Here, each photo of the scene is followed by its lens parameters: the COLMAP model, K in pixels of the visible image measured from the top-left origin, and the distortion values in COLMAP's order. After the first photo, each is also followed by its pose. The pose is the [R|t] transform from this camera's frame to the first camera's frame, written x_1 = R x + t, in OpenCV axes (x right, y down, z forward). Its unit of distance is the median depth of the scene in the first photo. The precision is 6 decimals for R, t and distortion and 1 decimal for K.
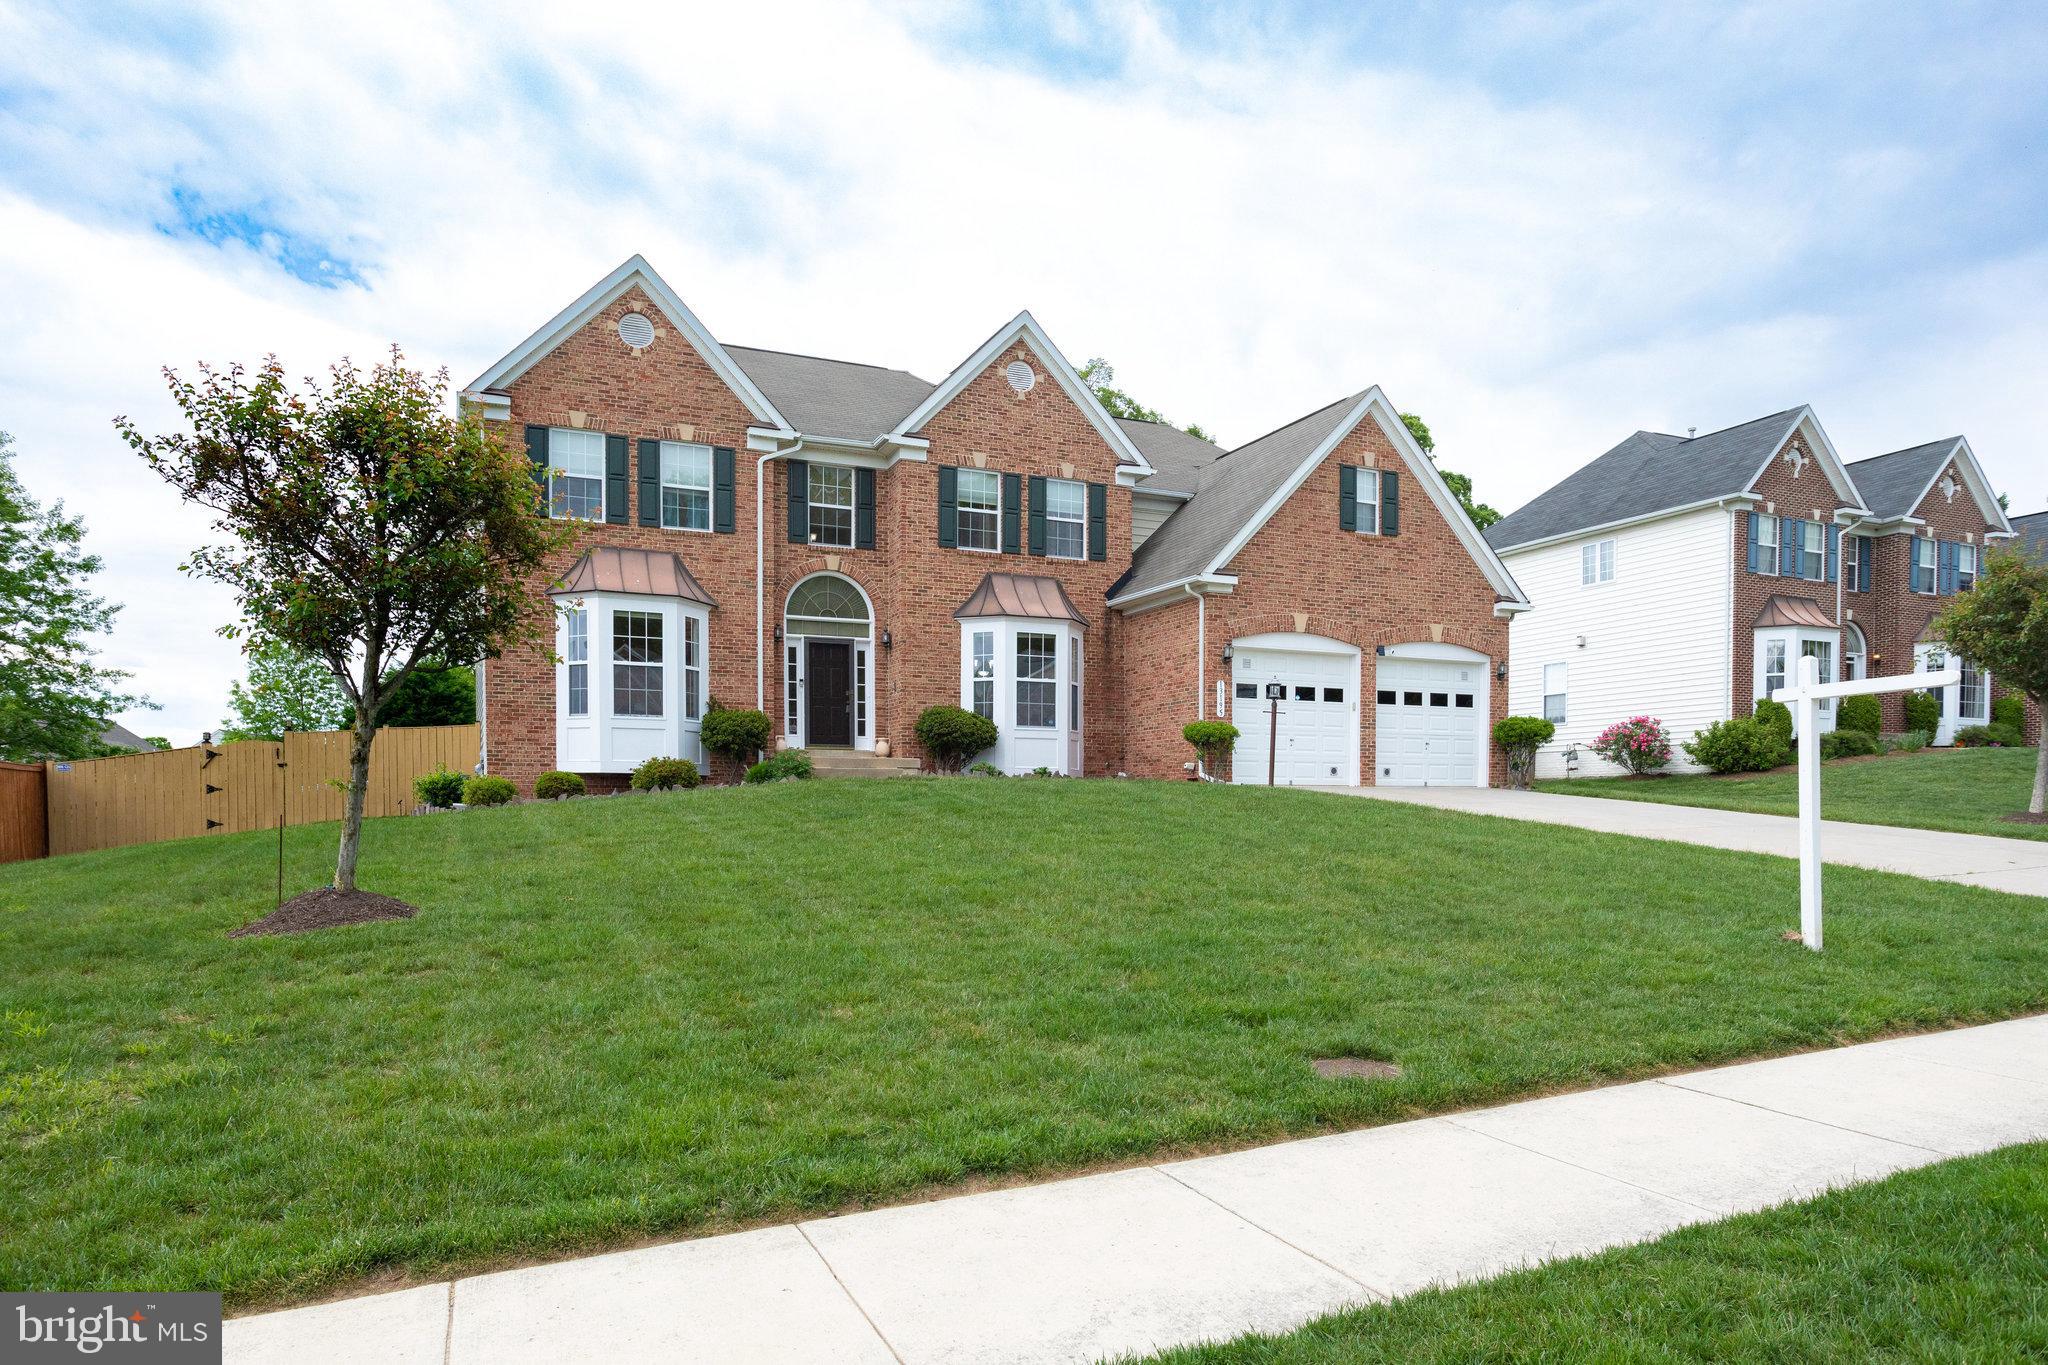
lens RADIAL K [[1158.8, 0, 1031.9], [0, 1158.8, 830.0], [0, 0, 1]] dist [-0.000179, -0.000430]
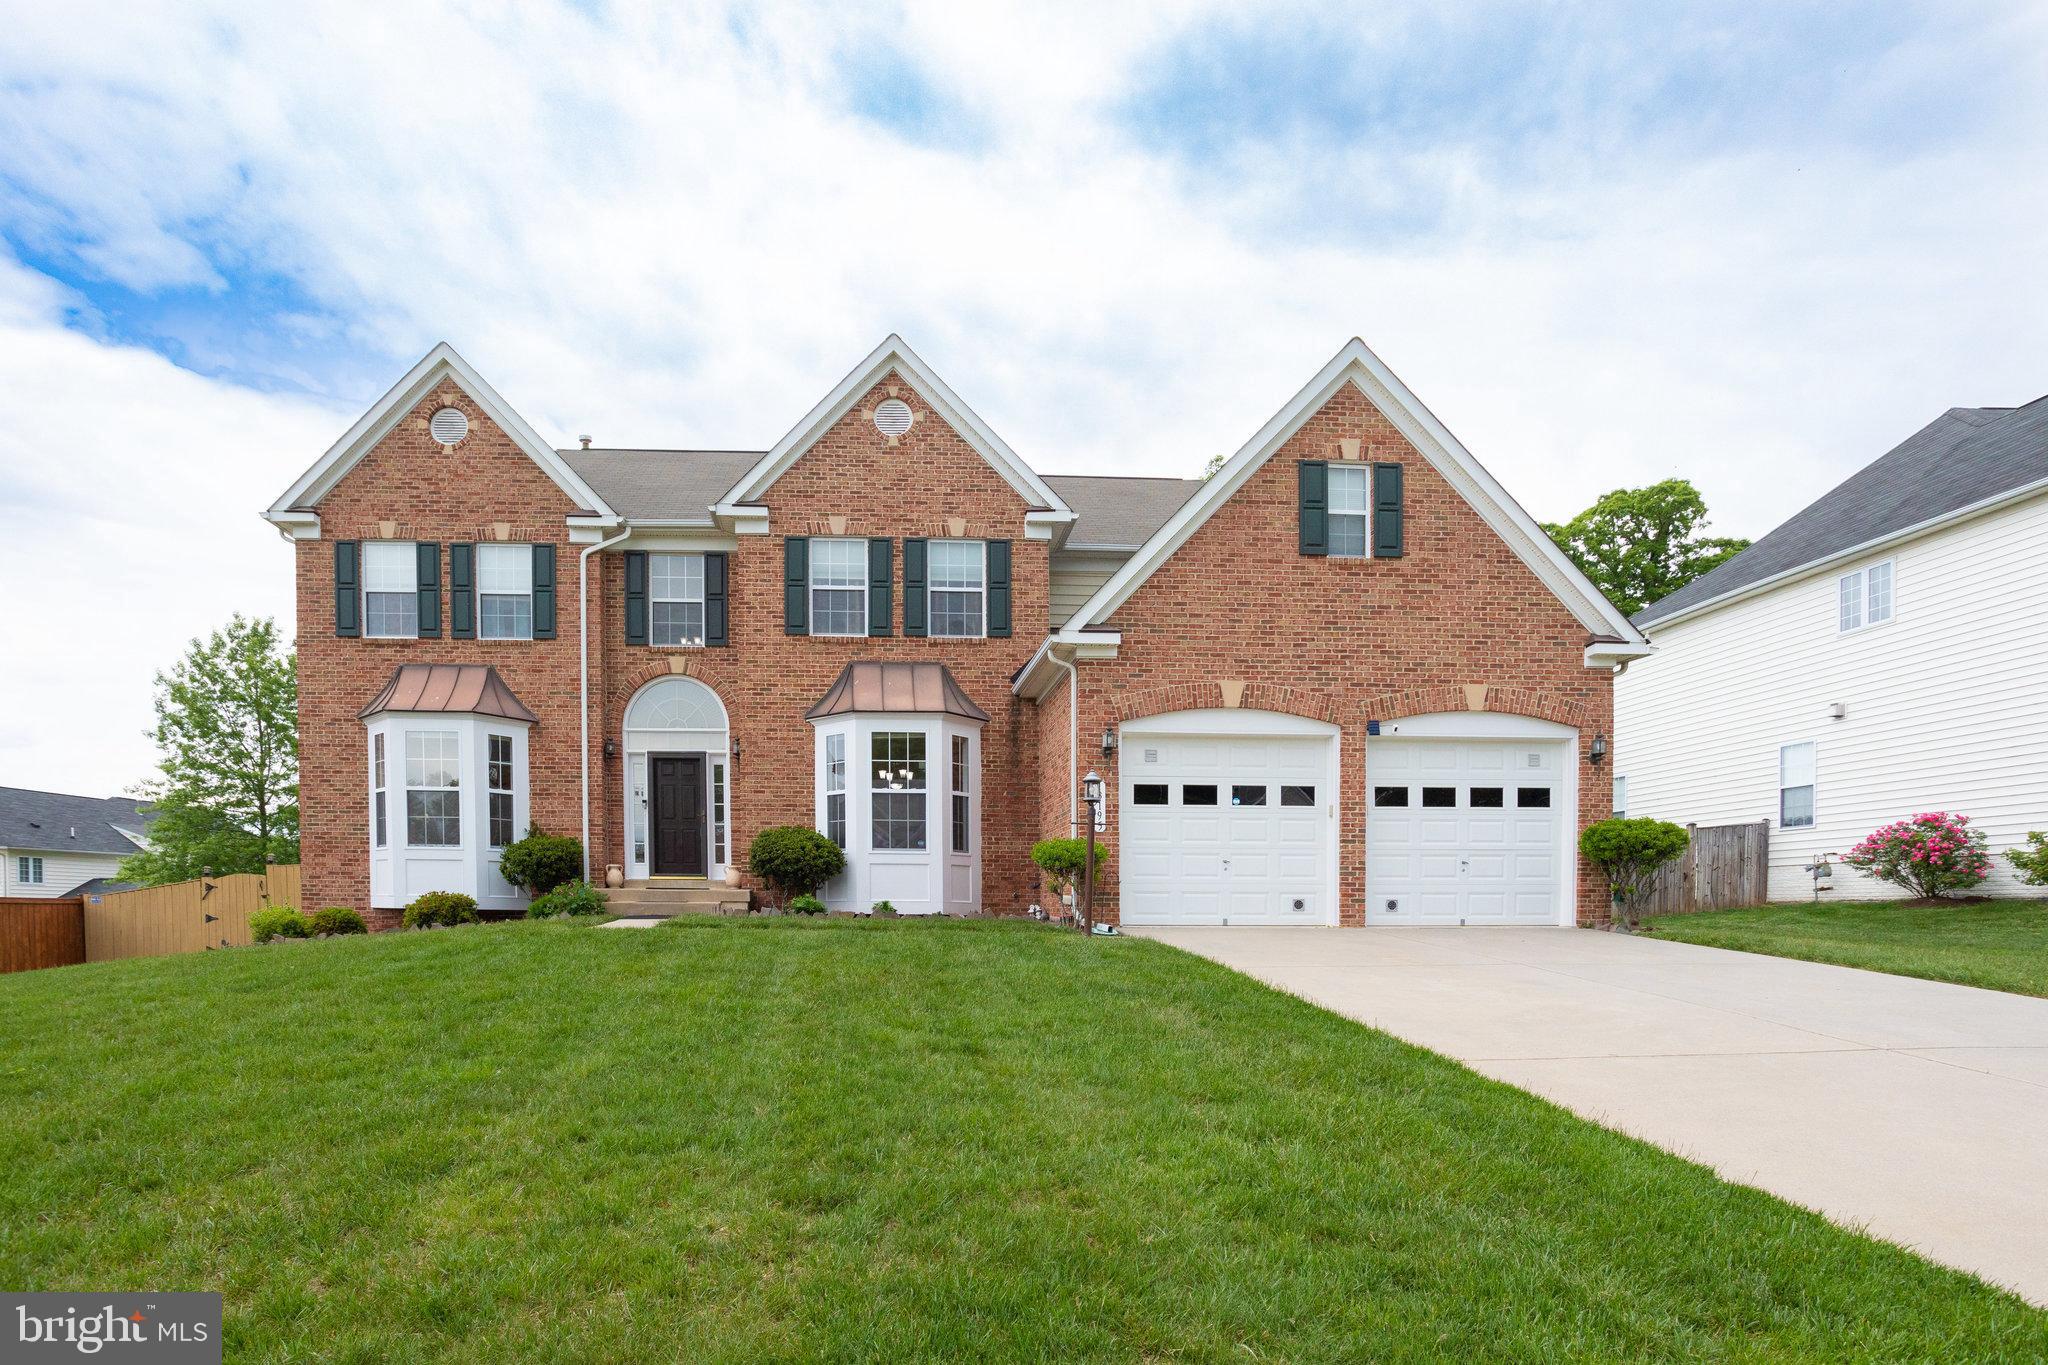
lens RADIAL K [[1010.3, 0, 930.2], [0, 1010.3, 919.2], [0, 0, 1]] dist [-0.007363, -0.000167]
pose [[0.935013, 0.006121, -0.354560, 0.271692], [-0.010869, 0.999876, -0.011401, -0.033564], [0.354446, 0.014513, 0.934964, 0.361502]]
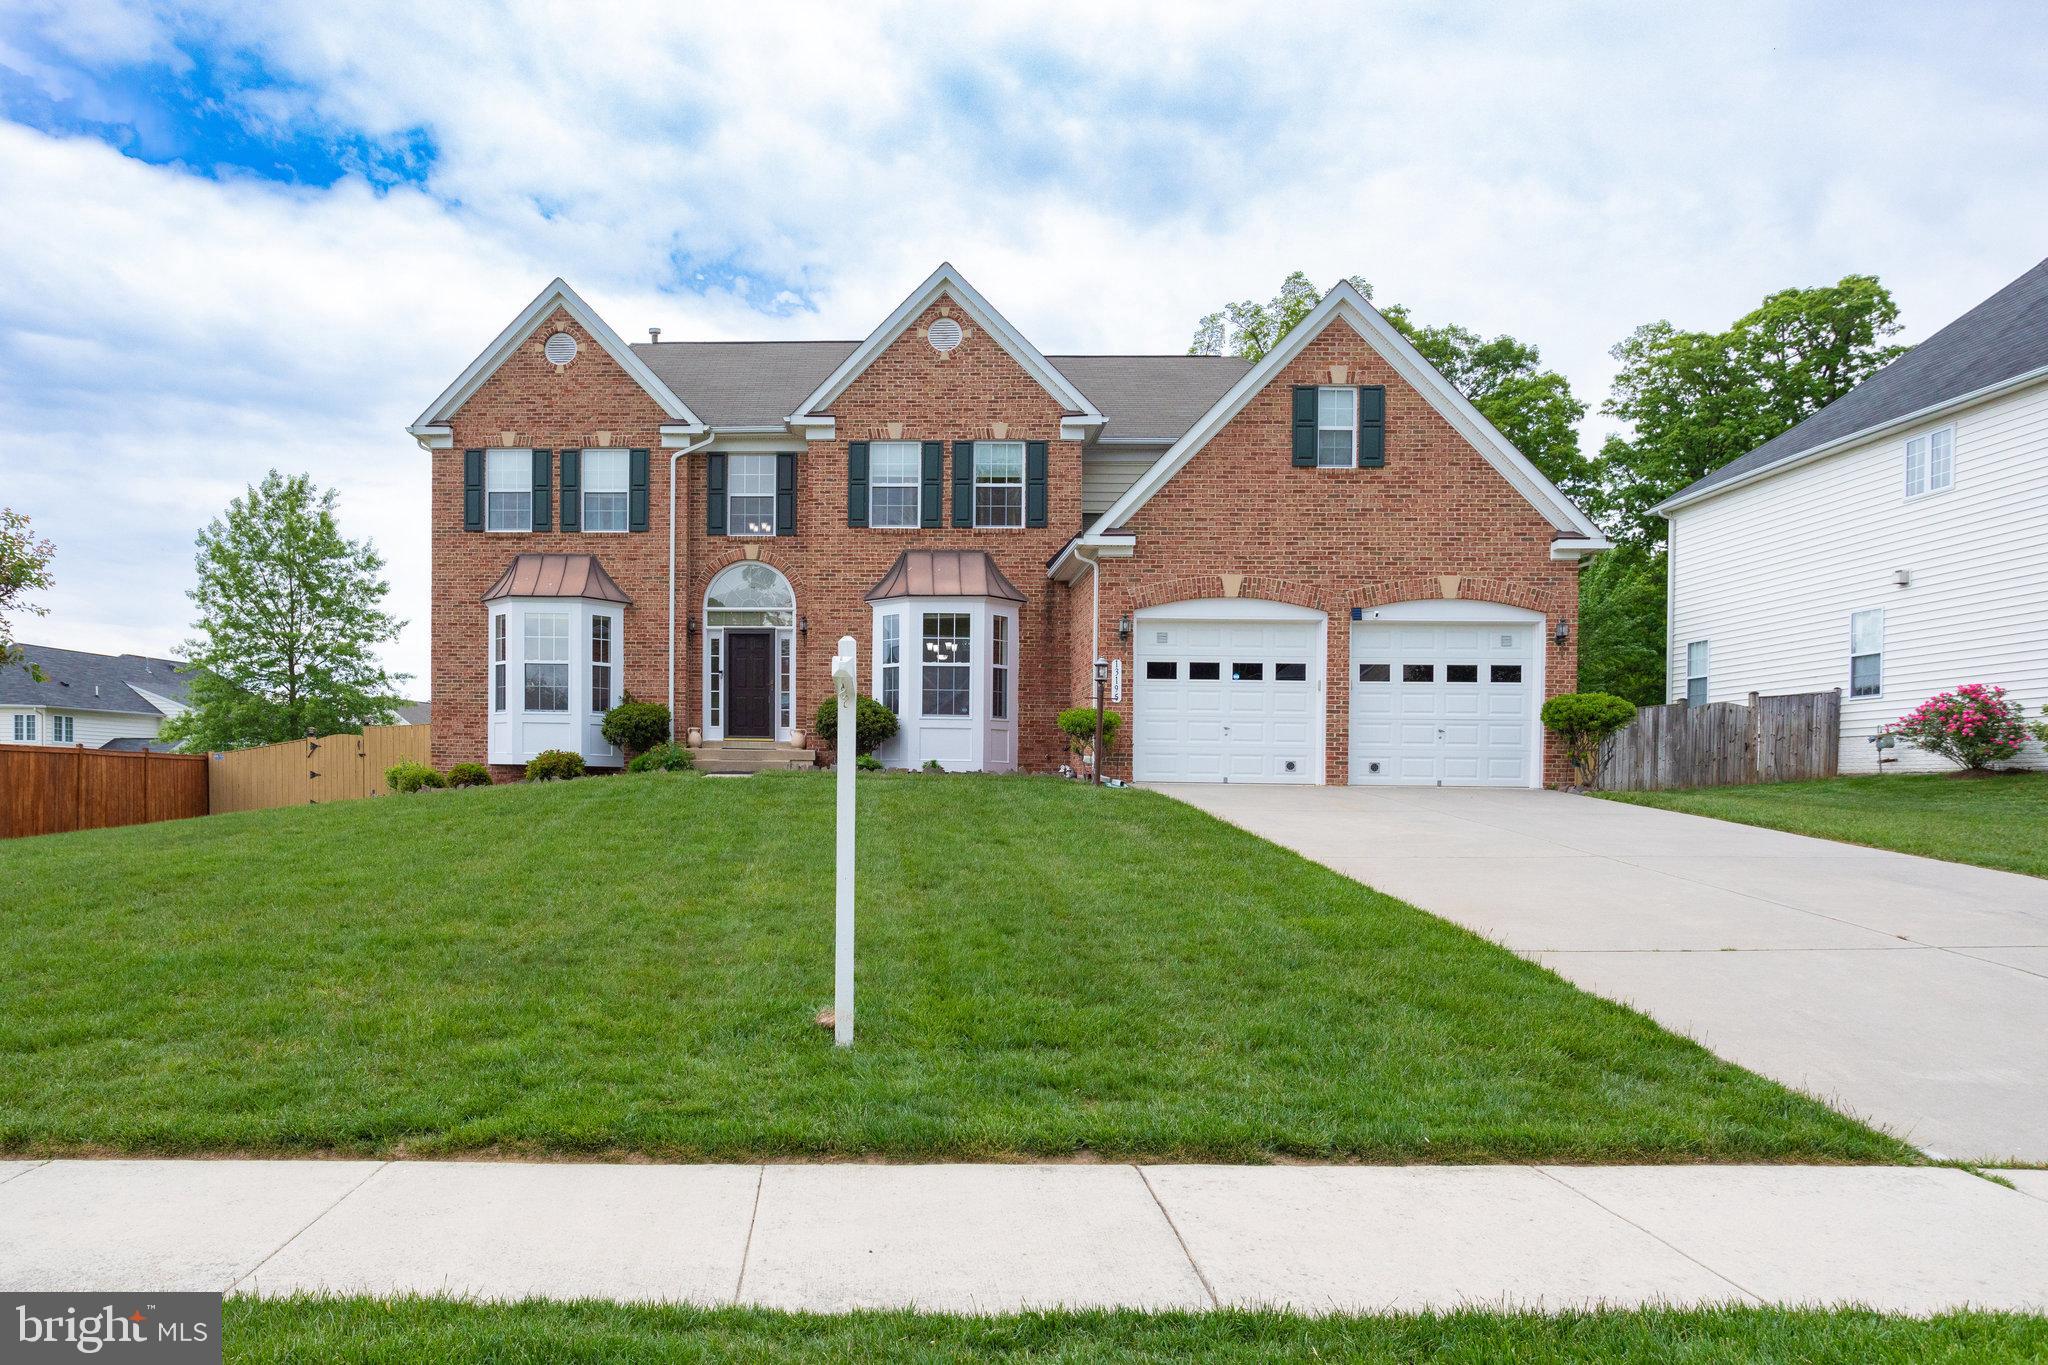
lens RADIAL K [[1227.5, 0, 870.7], [0, 1227.5, 786.8], [0, 0, 1]] dist [-0.001540, -0.000876]
pose [[0.901129, 0.012743, -0.433363, 0.370443], [-0.022898, 0.999572, -0.018222, -0.014710], [0.432945, 0.026343, 0.901035, 0.109819]]
